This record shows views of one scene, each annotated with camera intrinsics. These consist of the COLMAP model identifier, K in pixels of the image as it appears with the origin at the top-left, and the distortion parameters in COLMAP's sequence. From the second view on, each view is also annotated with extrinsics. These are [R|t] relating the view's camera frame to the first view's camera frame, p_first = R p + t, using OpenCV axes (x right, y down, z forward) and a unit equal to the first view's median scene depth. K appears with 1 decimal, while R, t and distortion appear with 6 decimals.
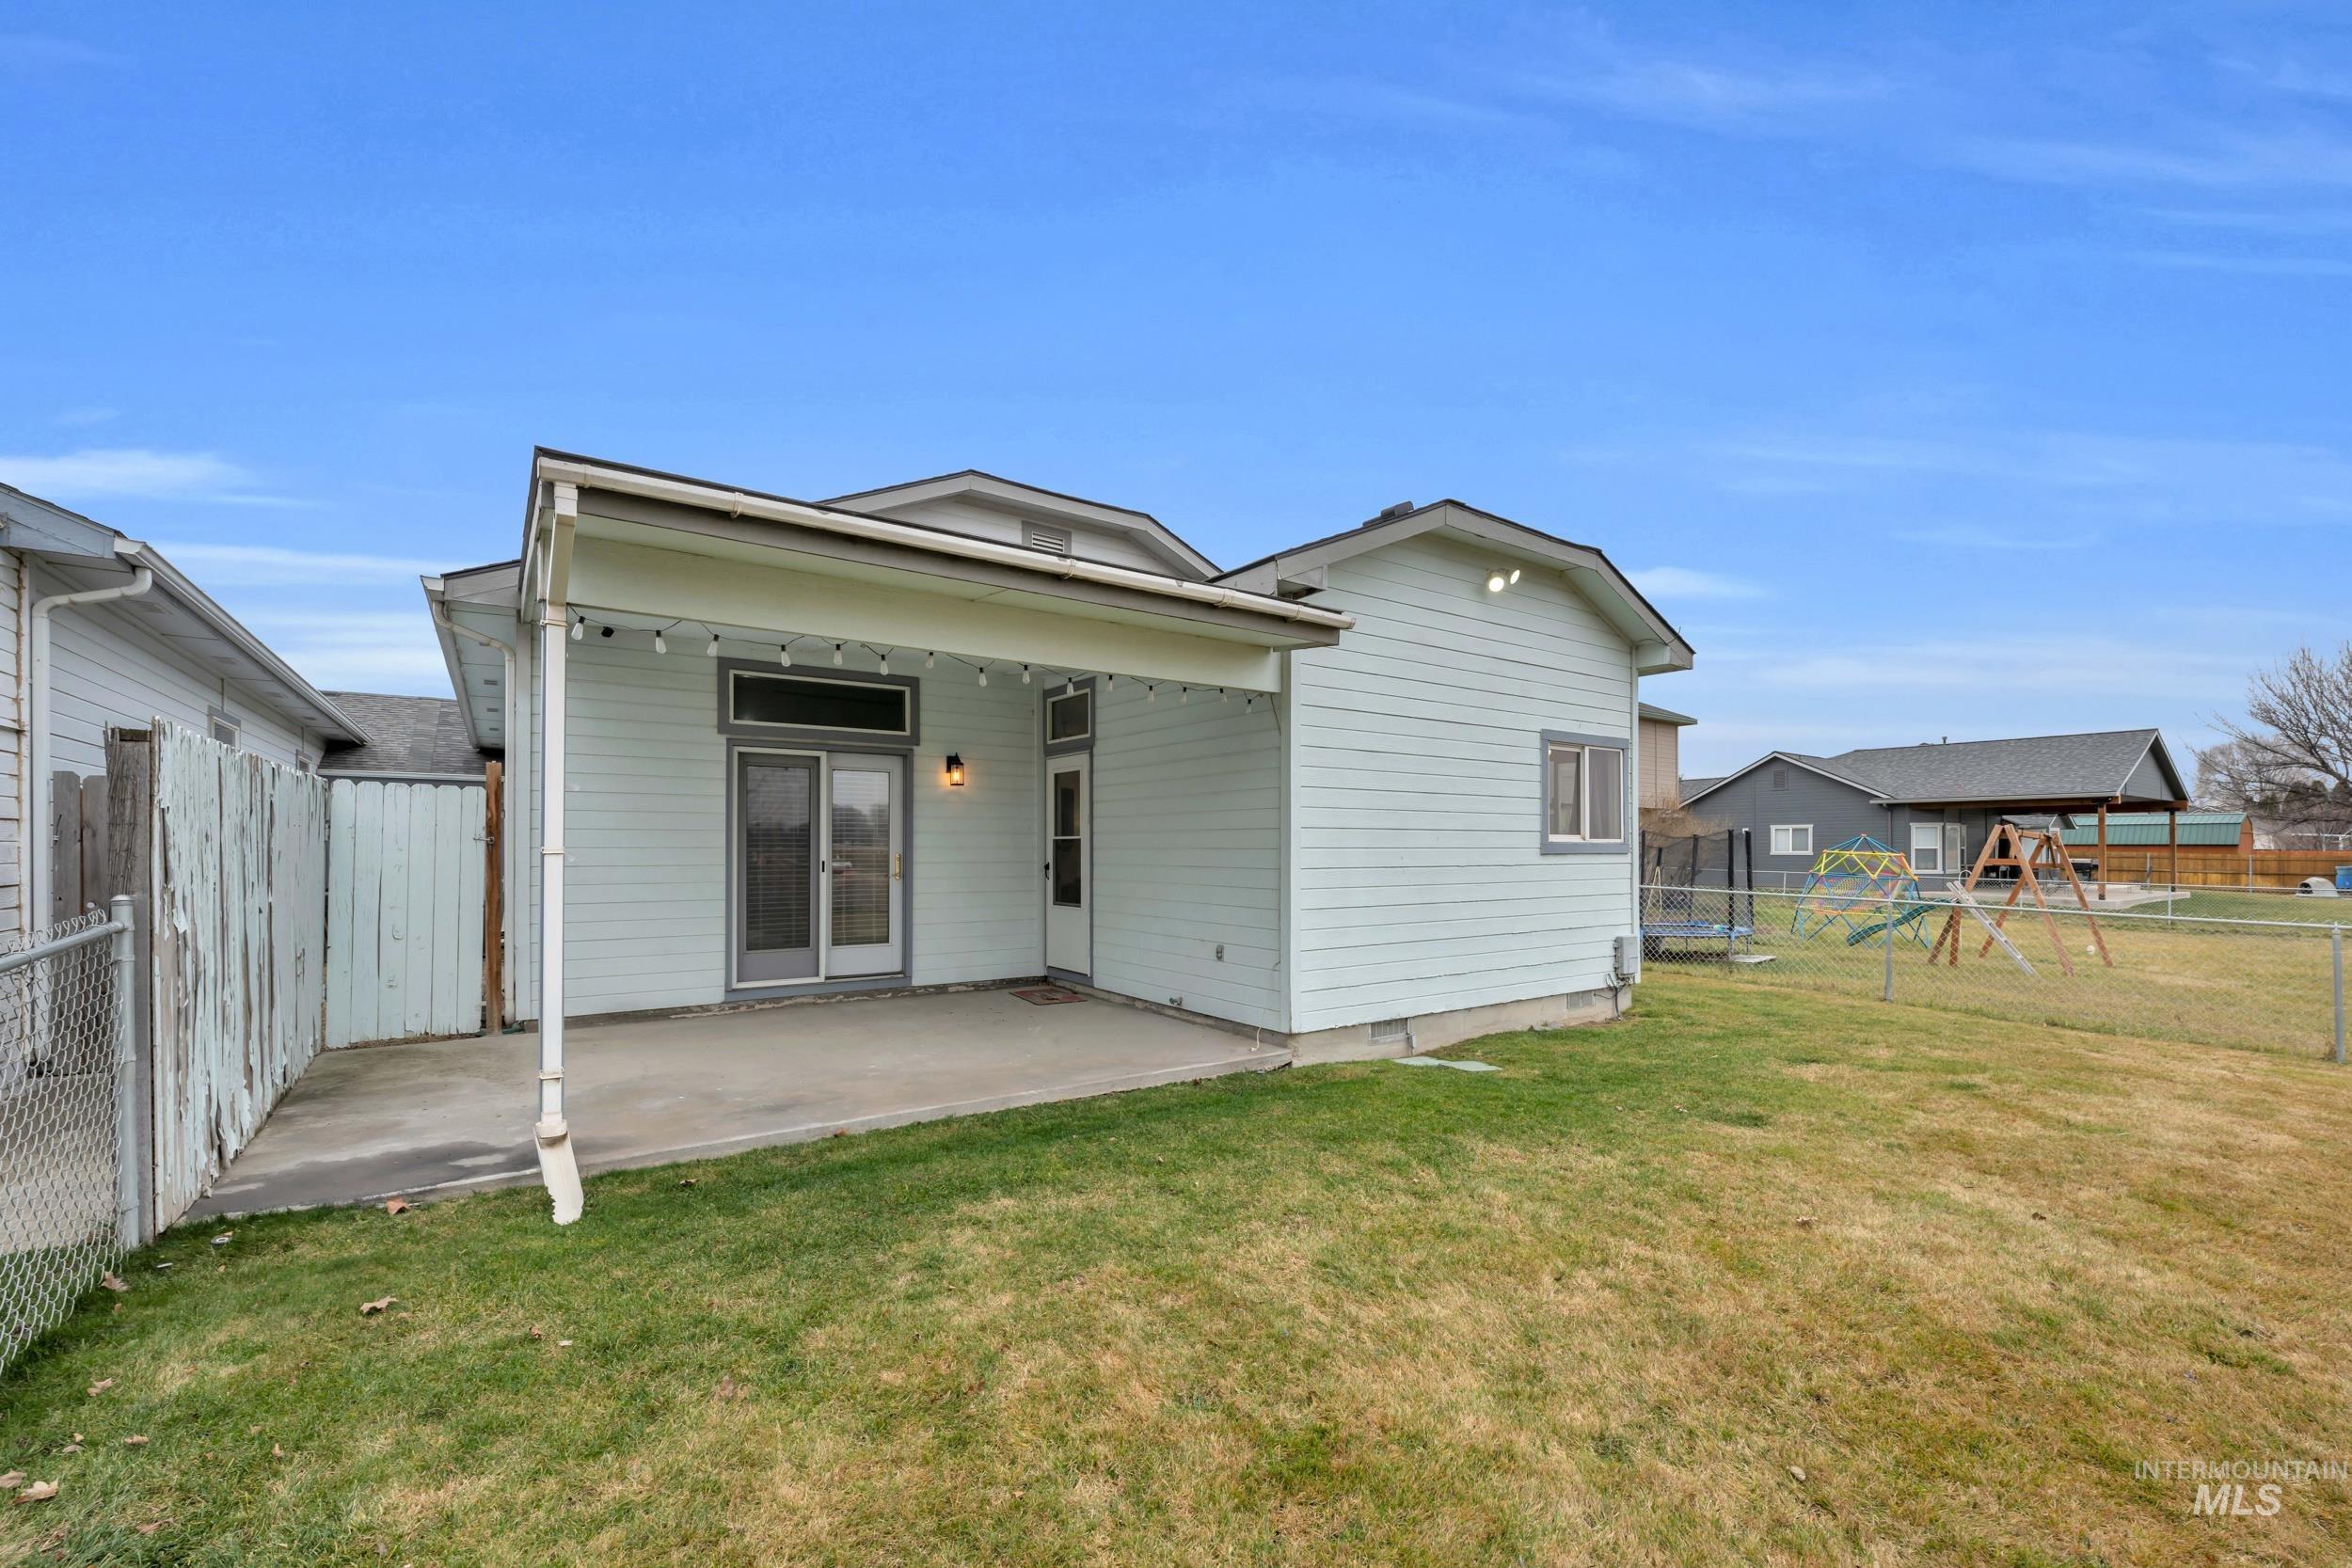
lens RADIAL K [[944.8, 0, 1151.0], [0, 944.8, 844.3], [0, 0, 1]] dist [0.000196, 0.000003]
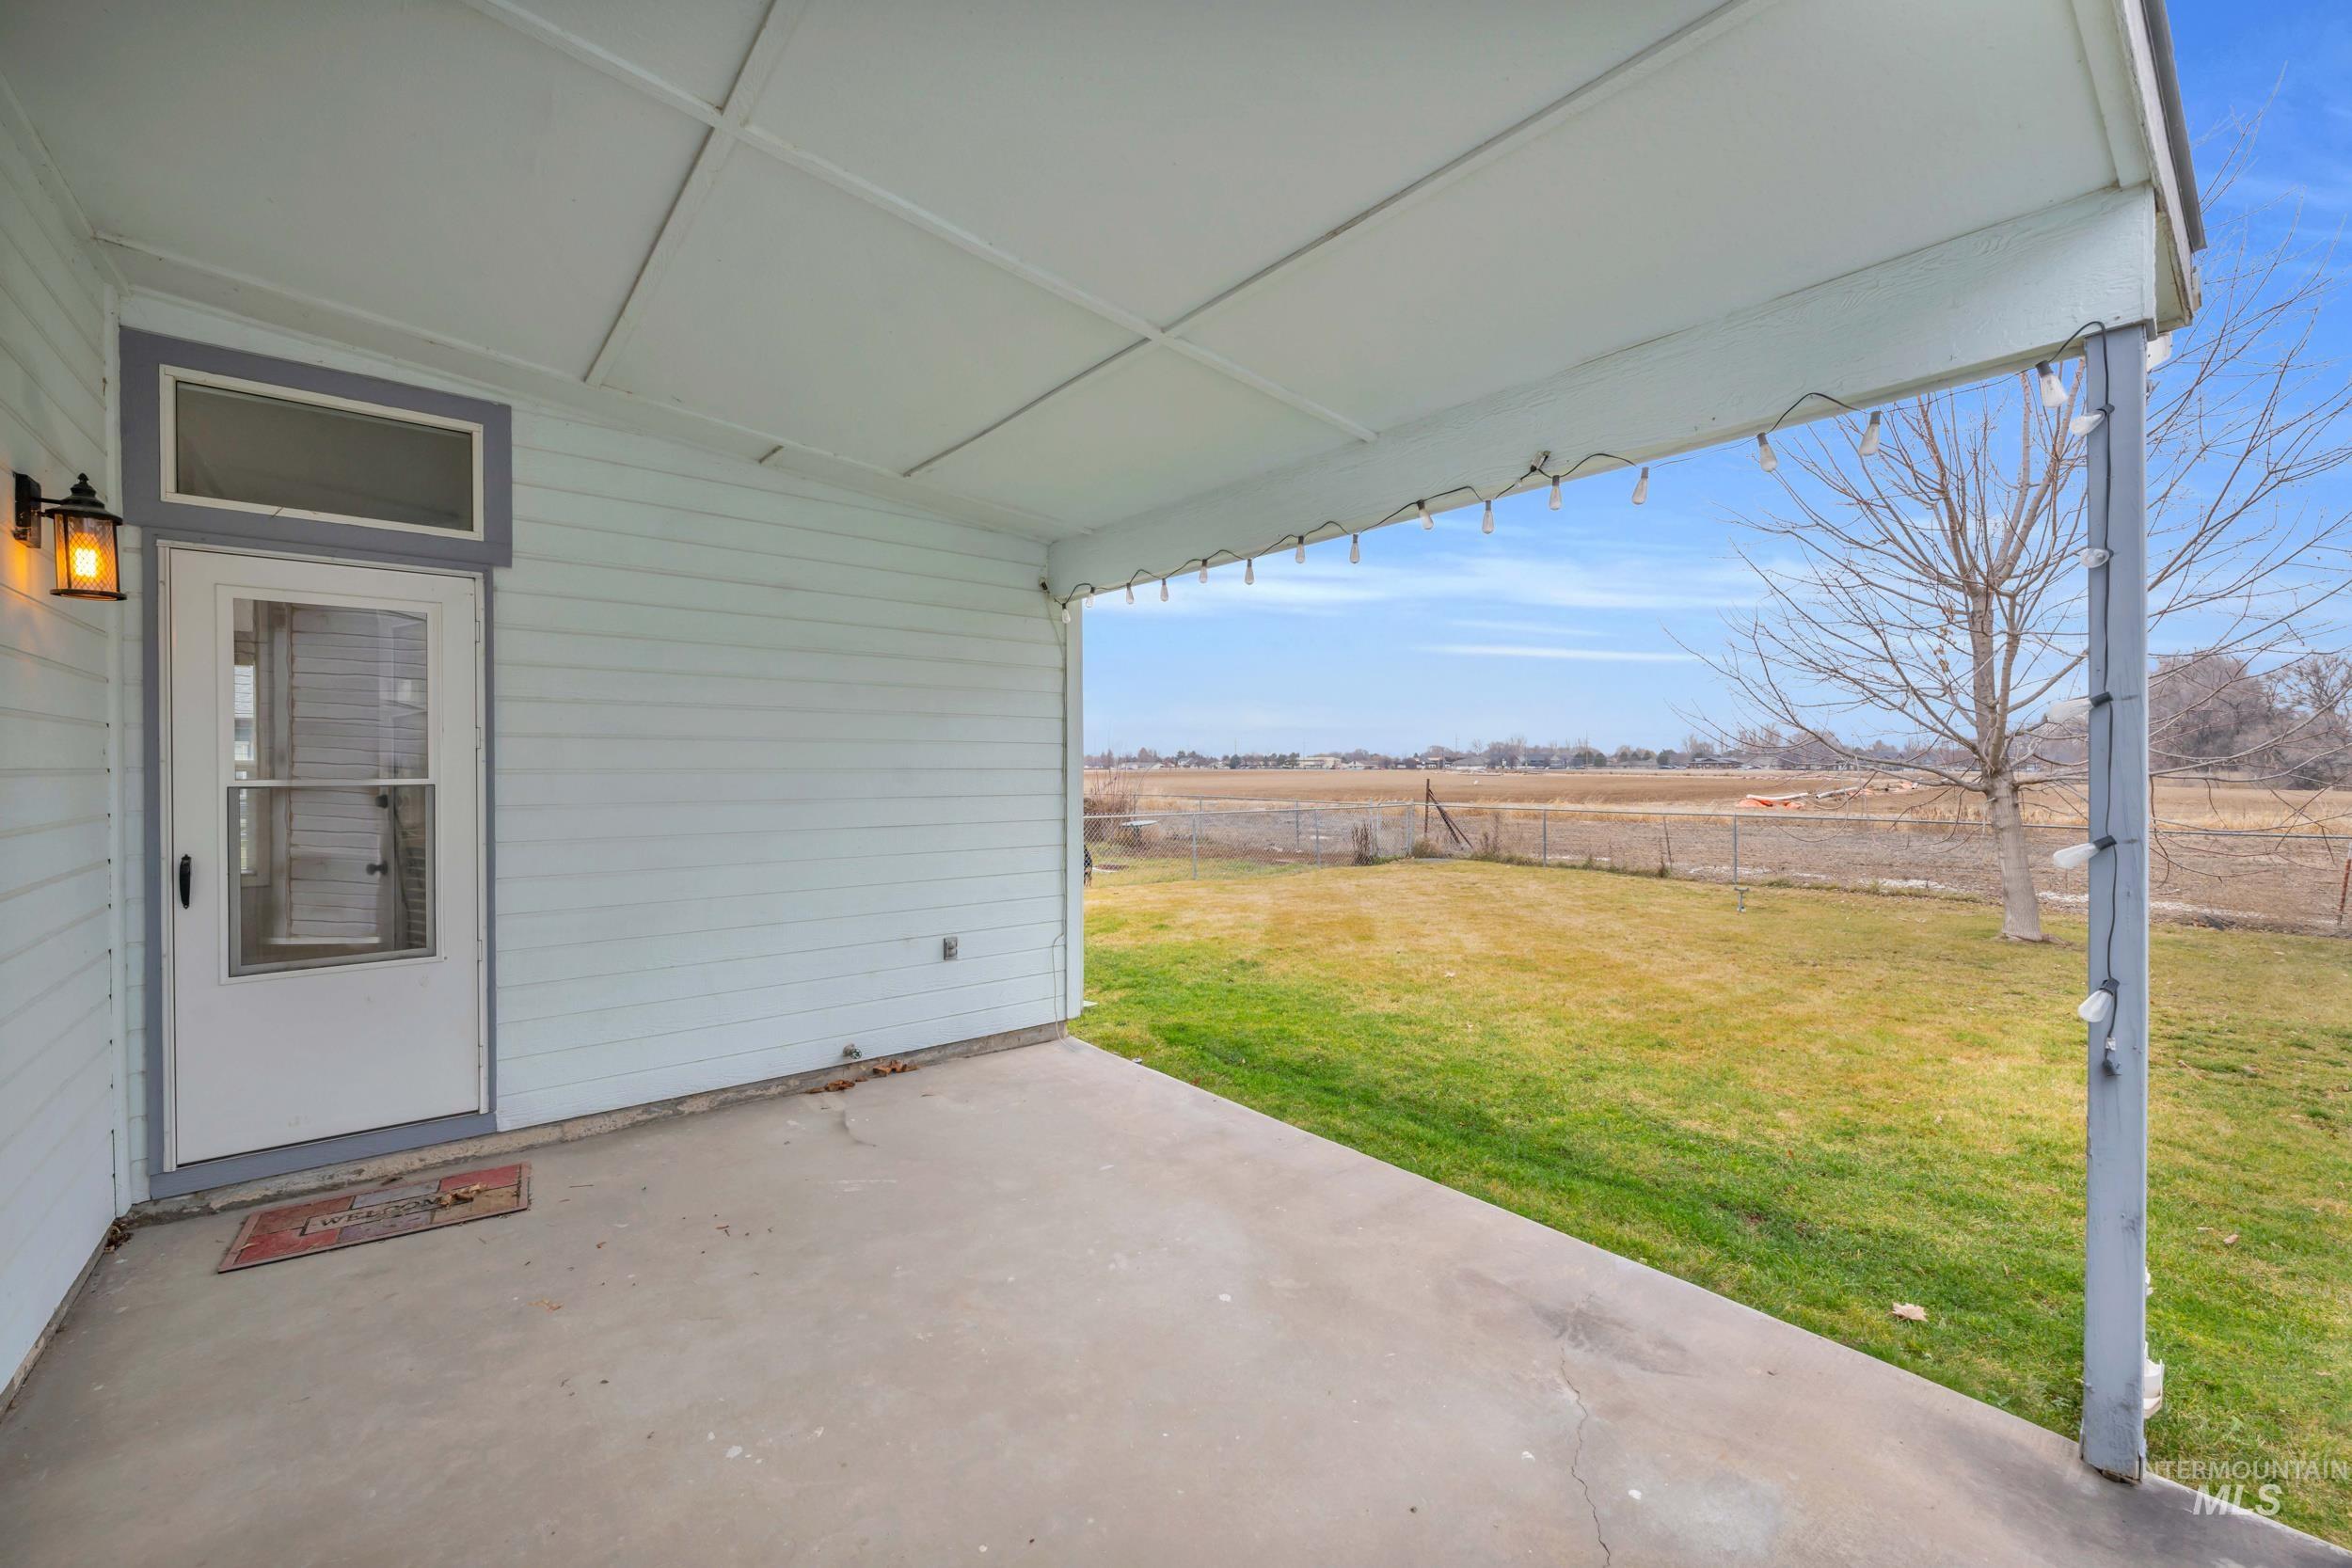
lens RADIAL K [[944.8, 0, 1176.6], [0, 944.8, 781.6], [0, 0, 1]] dist [0.000196, 0.000003]
pose [[-0.084379, -0.009246, 0.996391, -0.625891], [0.000546, 0.999956, 0.009325, -0.013403], [-0.996434, 0.001331, -0.084371, 0.892519]]
